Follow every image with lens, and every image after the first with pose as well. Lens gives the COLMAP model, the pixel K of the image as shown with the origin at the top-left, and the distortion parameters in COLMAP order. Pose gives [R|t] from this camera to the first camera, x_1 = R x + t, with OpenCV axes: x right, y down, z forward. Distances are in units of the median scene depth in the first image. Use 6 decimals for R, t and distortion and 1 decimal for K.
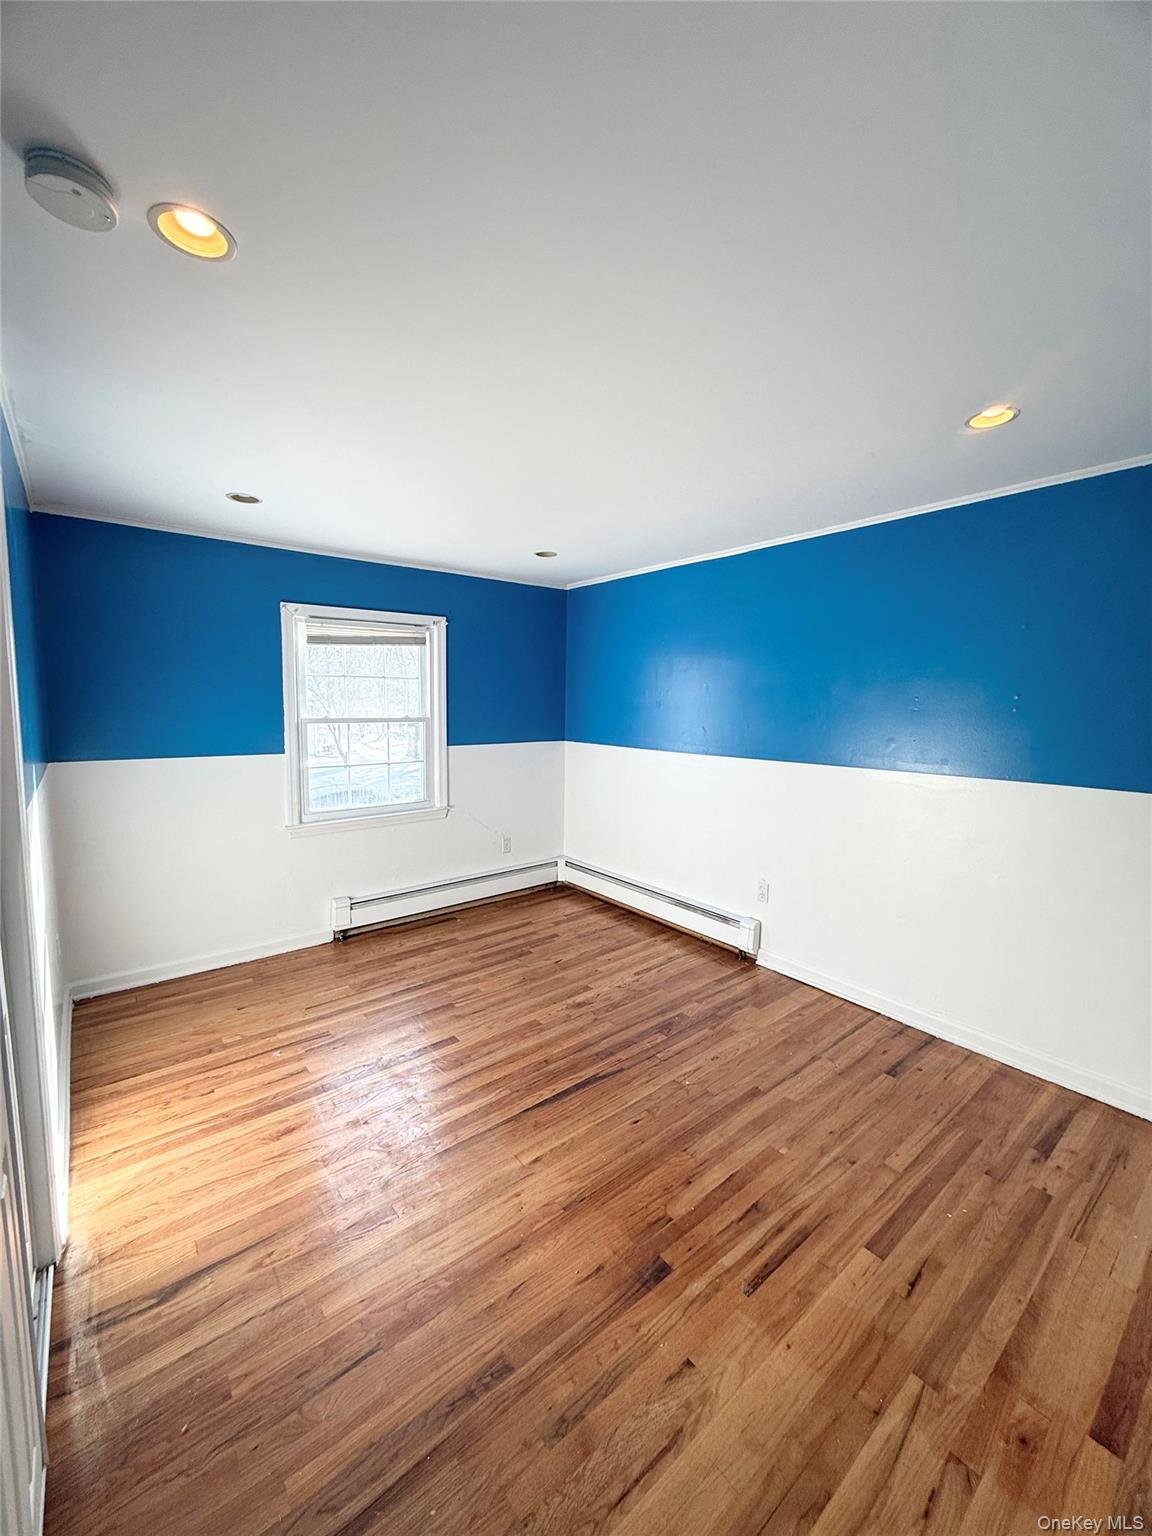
lens RADIAL K [[612.9, 0, 567.6], [0, 612.9, 771.8], [0, 0, 1]] dist [-0.001144, 0.000032]
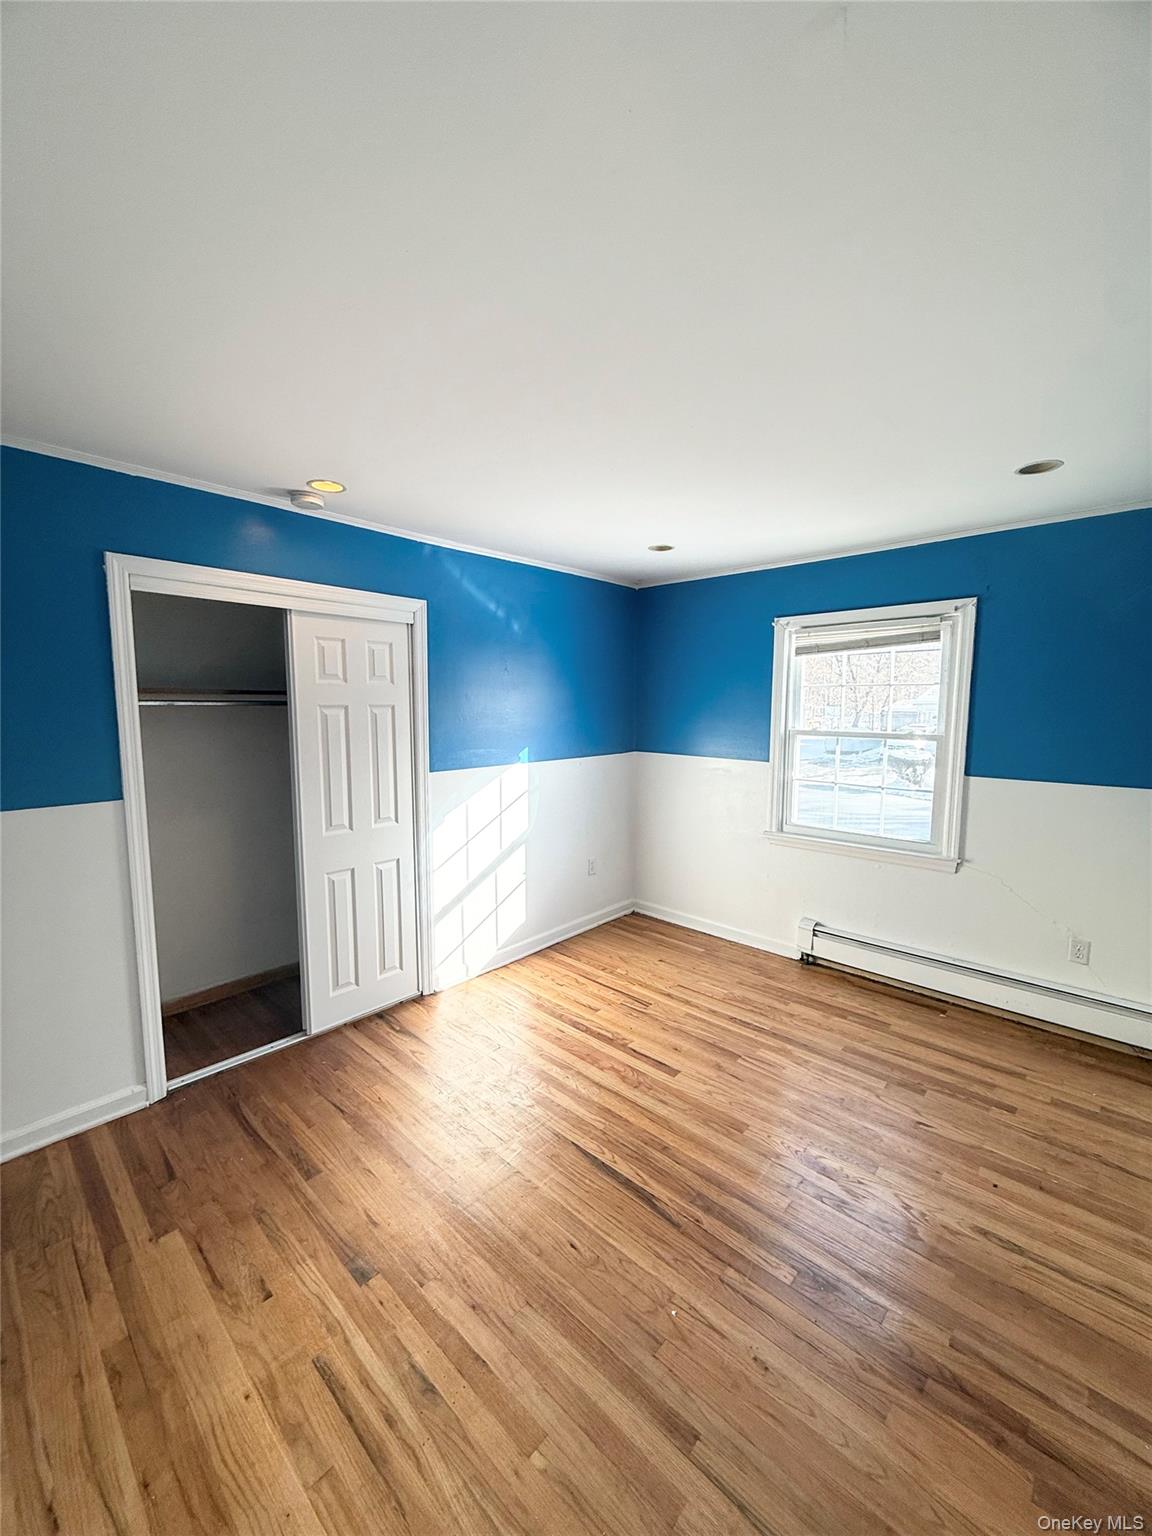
lens RADIAL K [[612.9, 0, 580.9], [0, 612.9, 763.2], [0, 0, 1]] dist [-0.001144, 0.000032]
pose [[0.146566, 0.089707, -0.985125, 0.591237], [-0.115533, 0.990616, 0.073018, -0.074554], [0.982431, 0.103113, 0.155555, 0.580771]]
